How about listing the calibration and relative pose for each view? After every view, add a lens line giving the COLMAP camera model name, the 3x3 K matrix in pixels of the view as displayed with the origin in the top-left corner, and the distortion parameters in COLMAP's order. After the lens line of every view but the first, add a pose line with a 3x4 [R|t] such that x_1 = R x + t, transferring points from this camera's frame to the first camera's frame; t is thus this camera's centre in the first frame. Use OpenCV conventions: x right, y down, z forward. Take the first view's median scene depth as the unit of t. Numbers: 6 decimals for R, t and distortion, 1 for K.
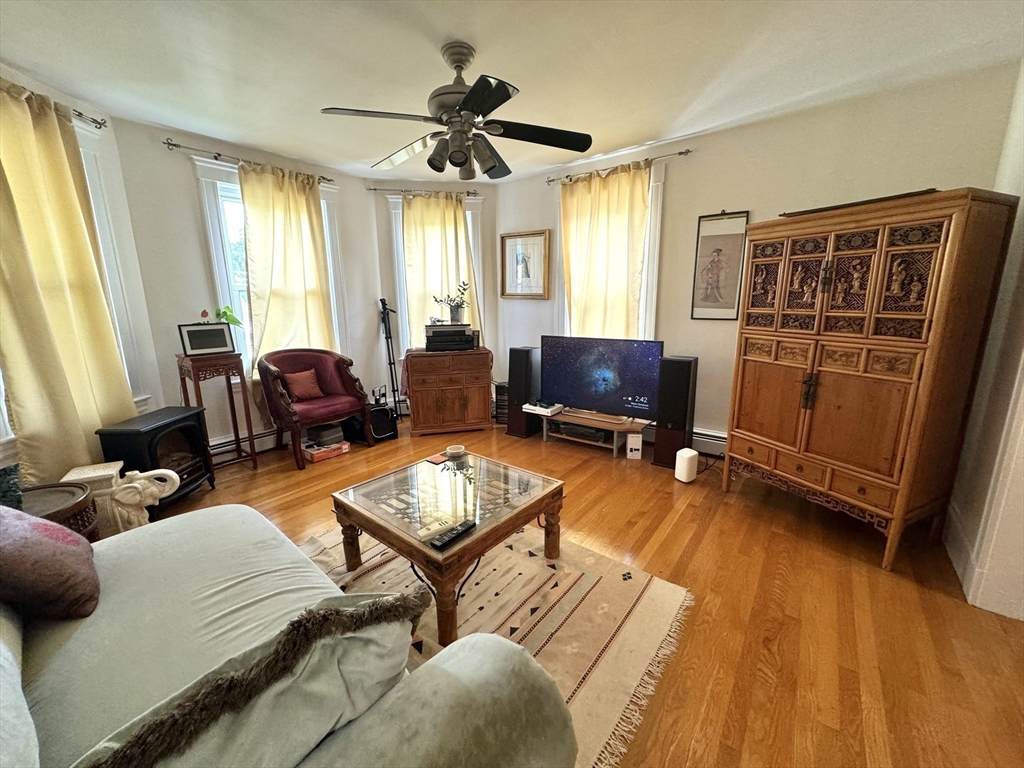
lens RADIAL K [[410.2, 0, 517.0], [0, 410.2, 381.6], [0, 0, 1]] dist [0.001230, 0.000266]
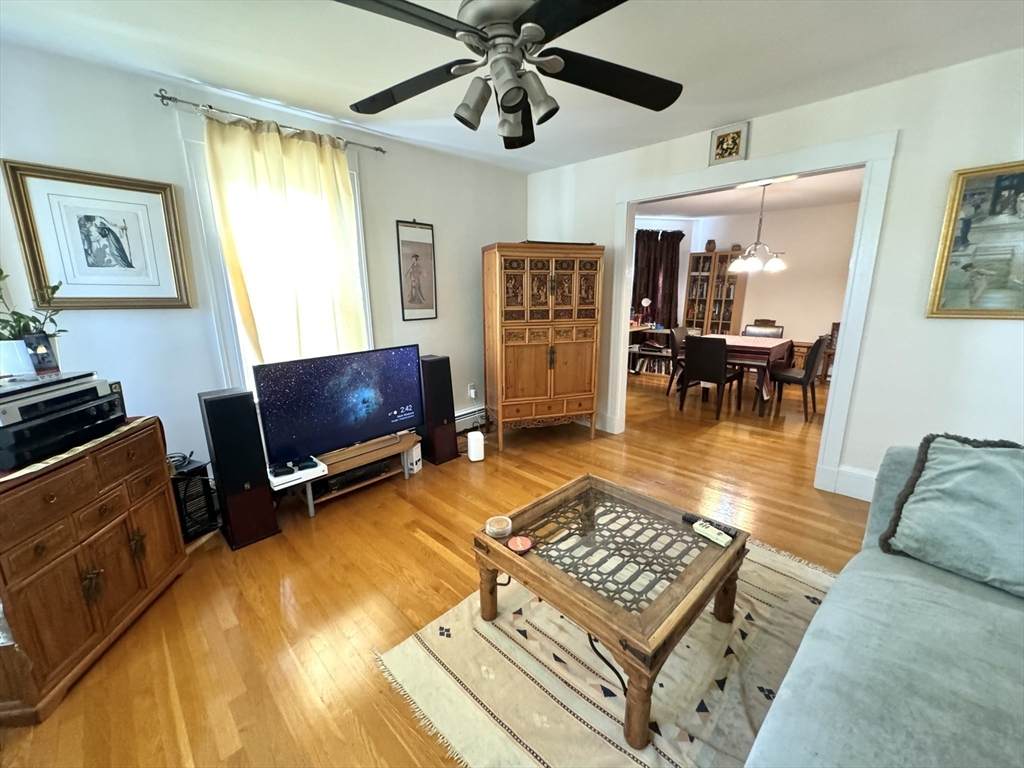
lens RADIAL K [[410.2, 0, 515.2], [0, 410.2, 382.0], [0, 0, 1]] dist [0.001230, 0.000266]
pose [[0.123311, -0.215205, 0.968752, -0.584293], [0.208660, 0.960002, 0.186701, -0.144123], [-0.970183, 0.179117, 0.163283, 0.614225]]
